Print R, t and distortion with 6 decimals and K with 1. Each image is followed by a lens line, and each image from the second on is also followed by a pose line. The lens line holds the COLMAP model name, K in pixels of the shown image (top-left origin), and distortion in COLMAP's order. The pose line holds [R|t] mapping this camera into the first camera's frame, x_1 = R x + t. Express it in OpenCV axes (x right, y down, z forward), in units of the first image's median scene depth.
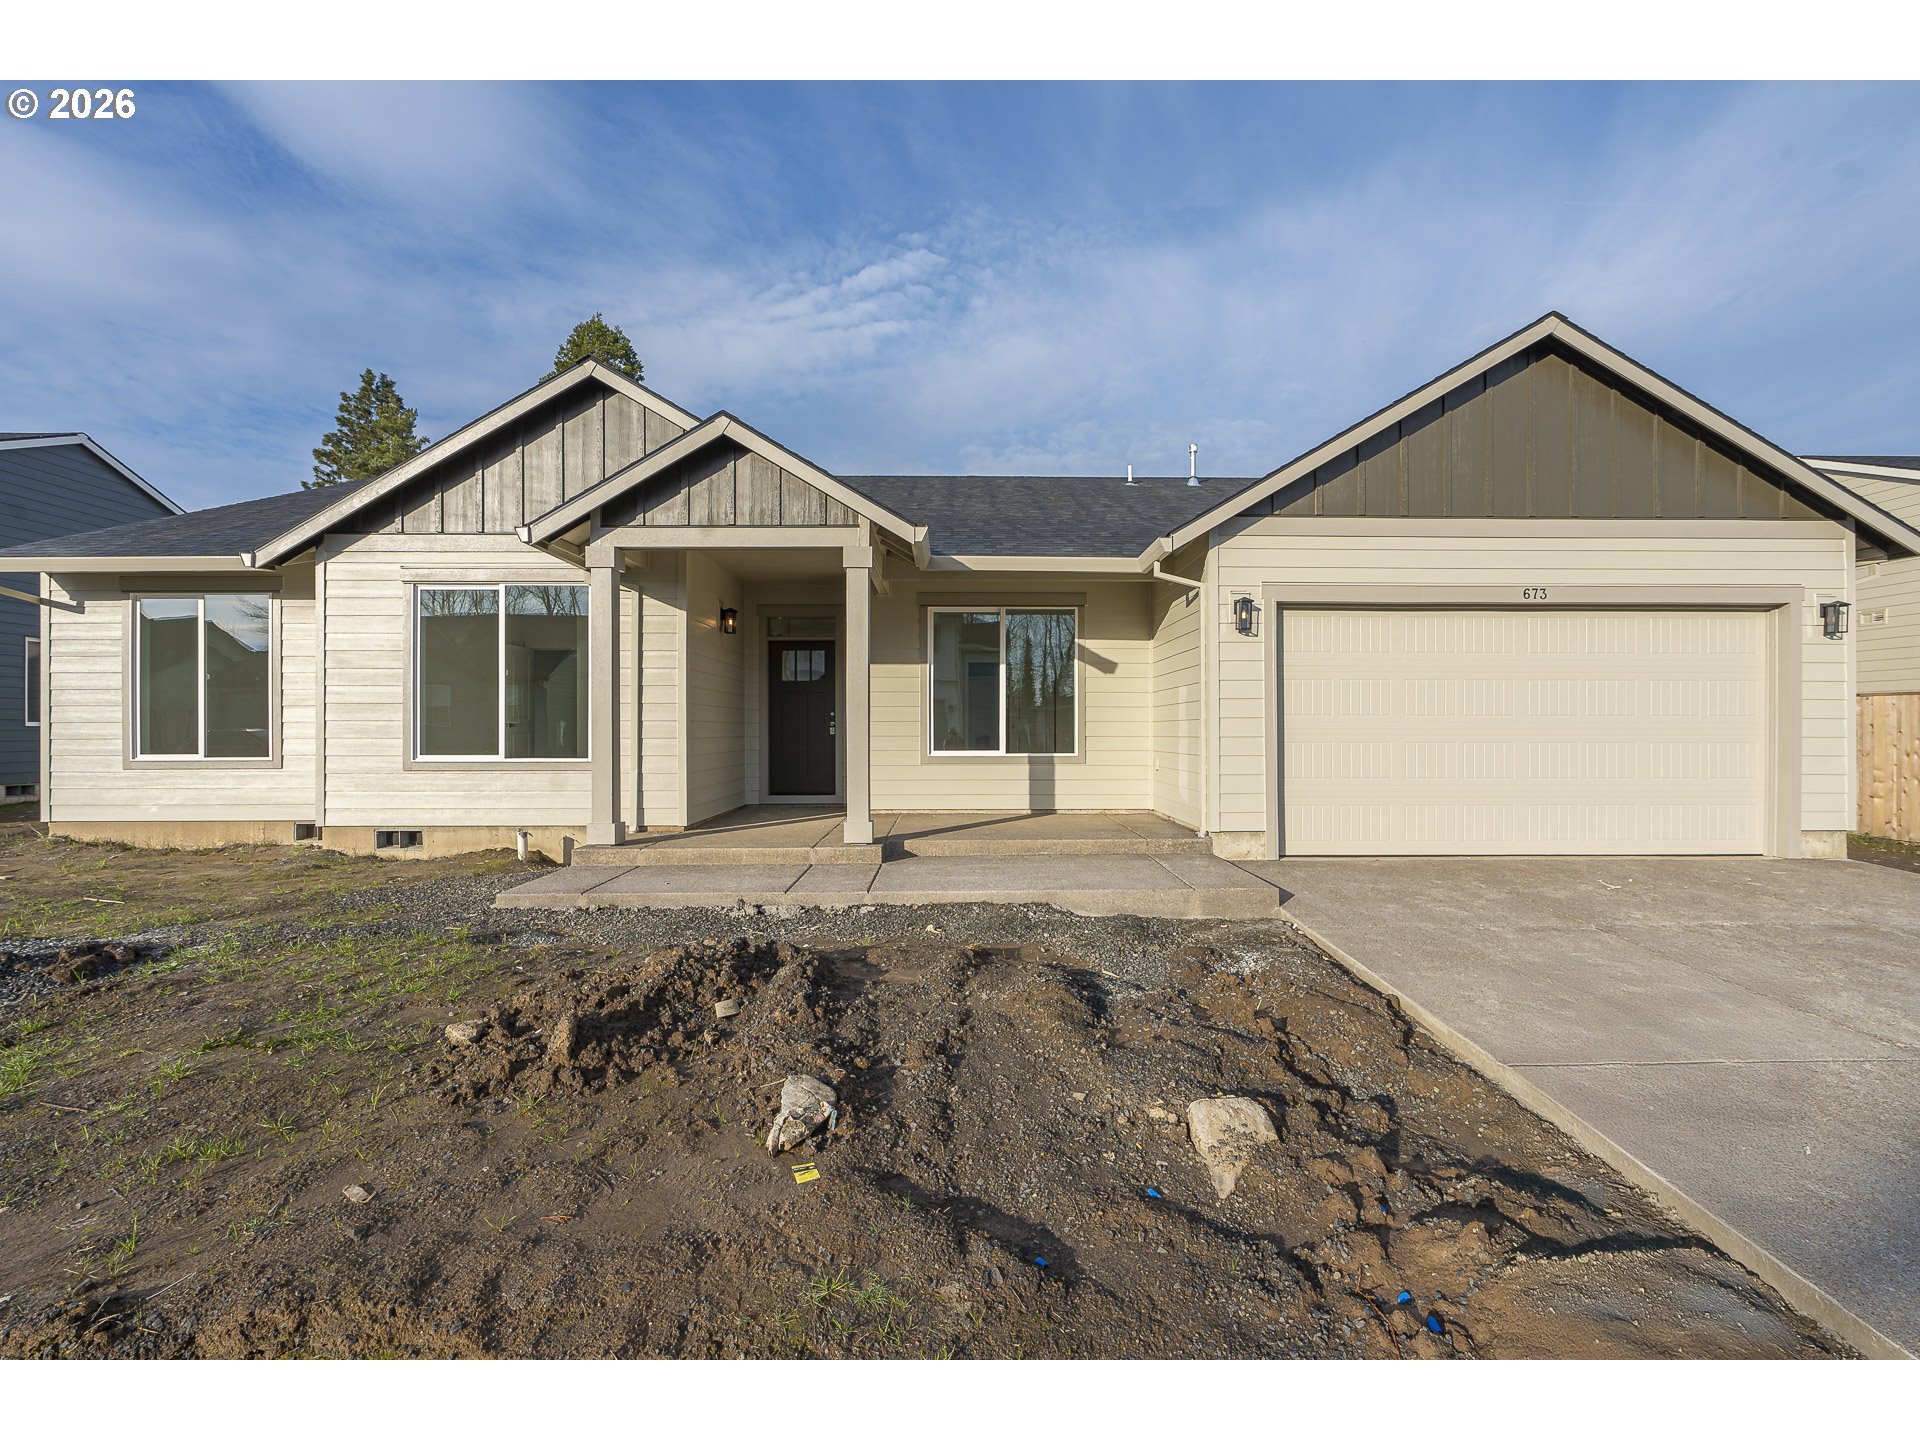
lens RADIAL K [[866.0, 0, 961.5], [0, 866.0, 711.1], [0, 0, 1]] dist [-0.007979, 0.000222]
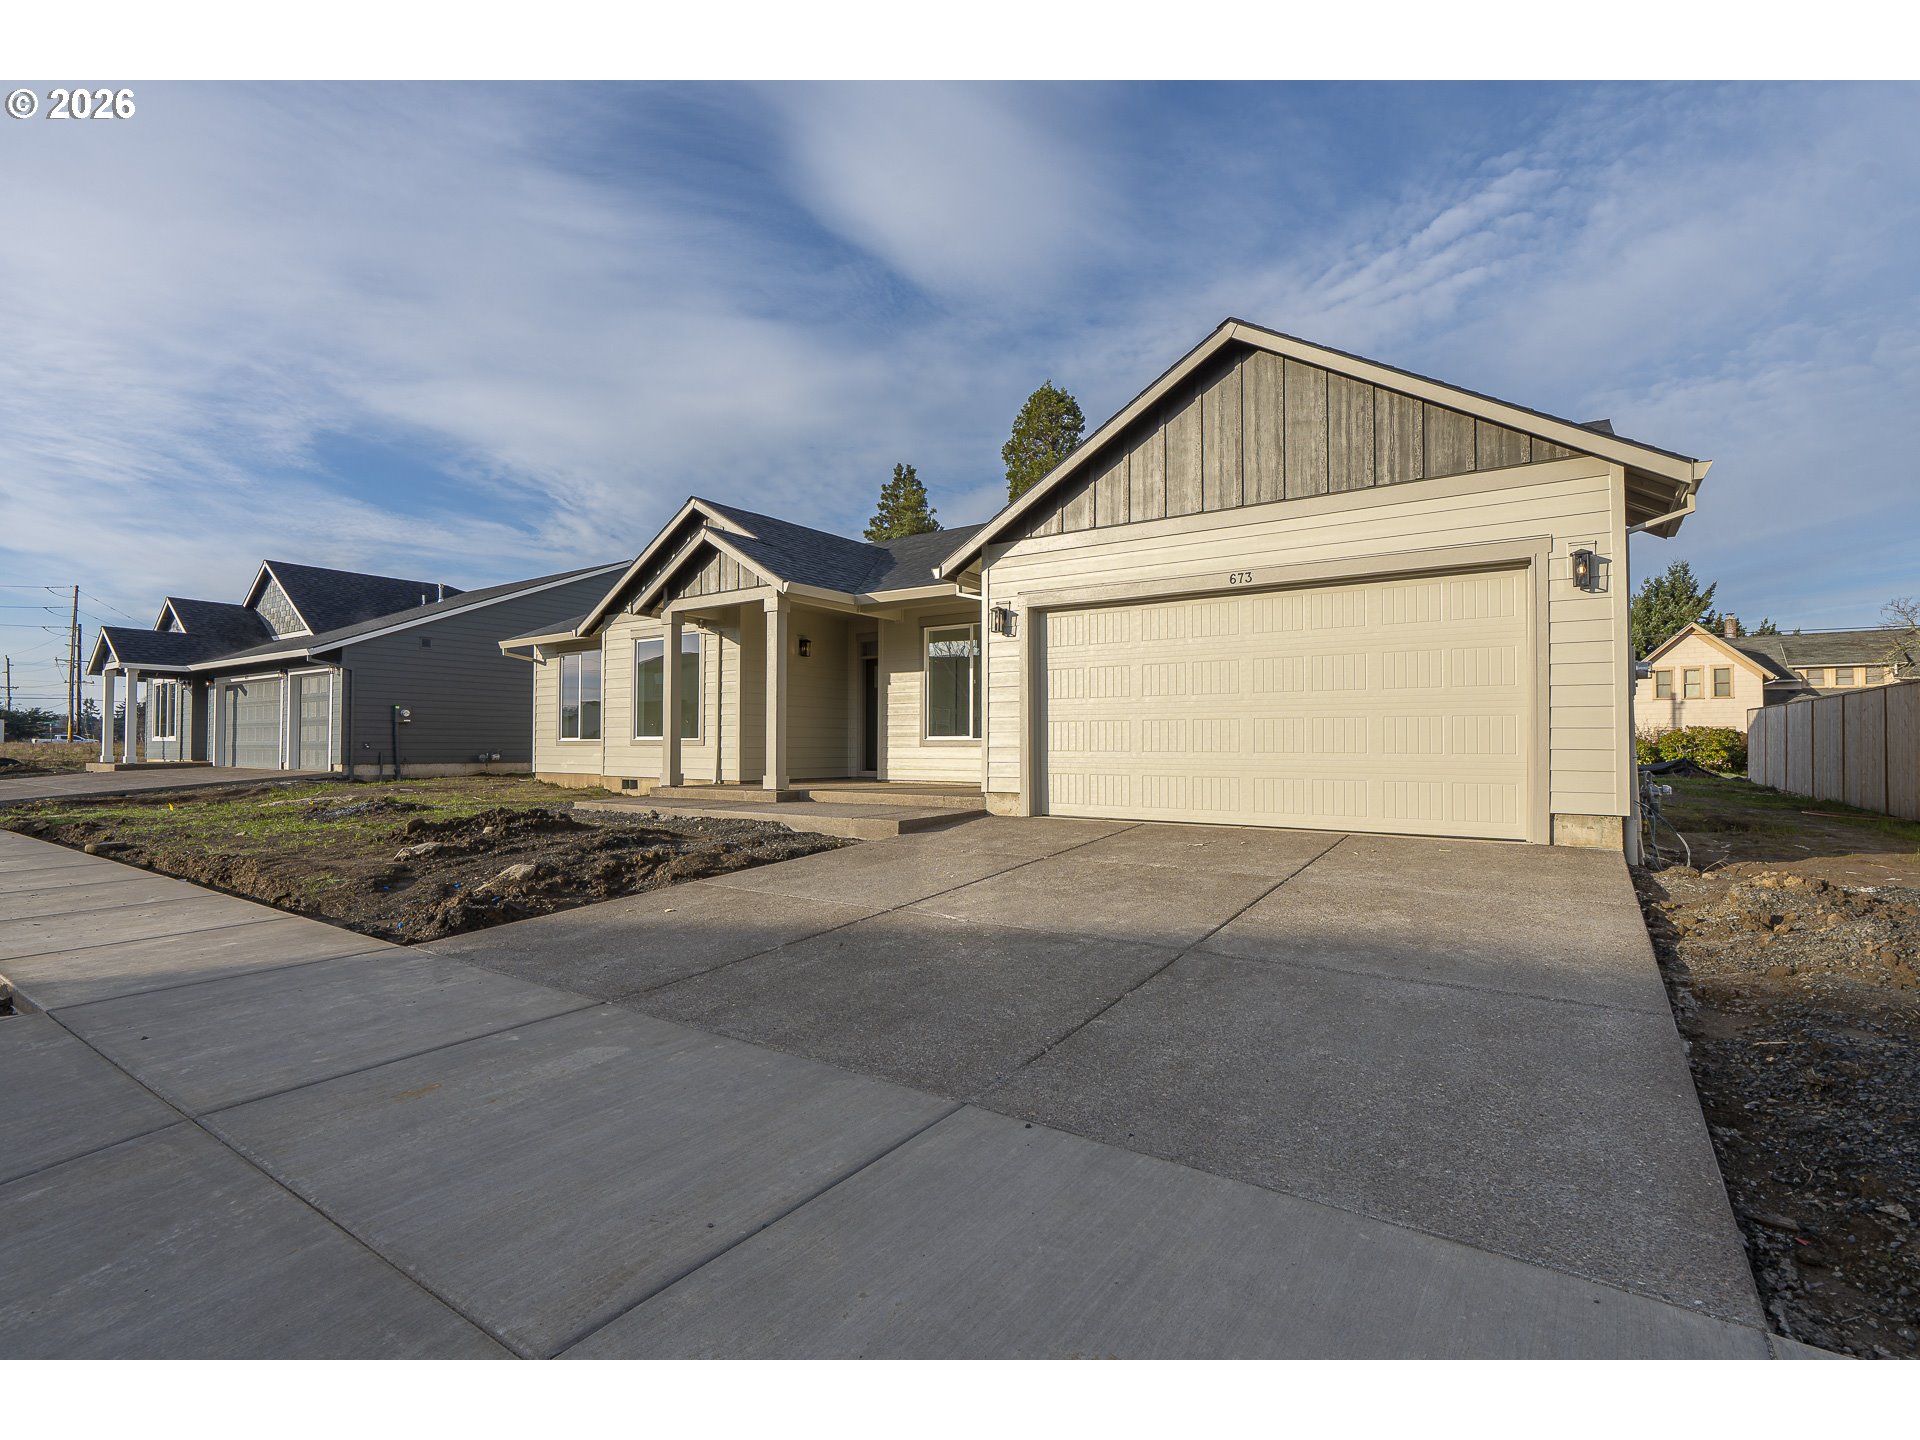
lens RADIAL K [[949.0, 0, 1025.8], [0, 949.0, 717.3], [0, 0, 1]] dist [-0.002818, 0.000462]
pose [[0.812377, -0.018802, -0.582830, 1.080280], [0.009081, 0.999767, -0.019595, 0.053897], [0.583062, 0.010626, 0.812358, -0.099976]]
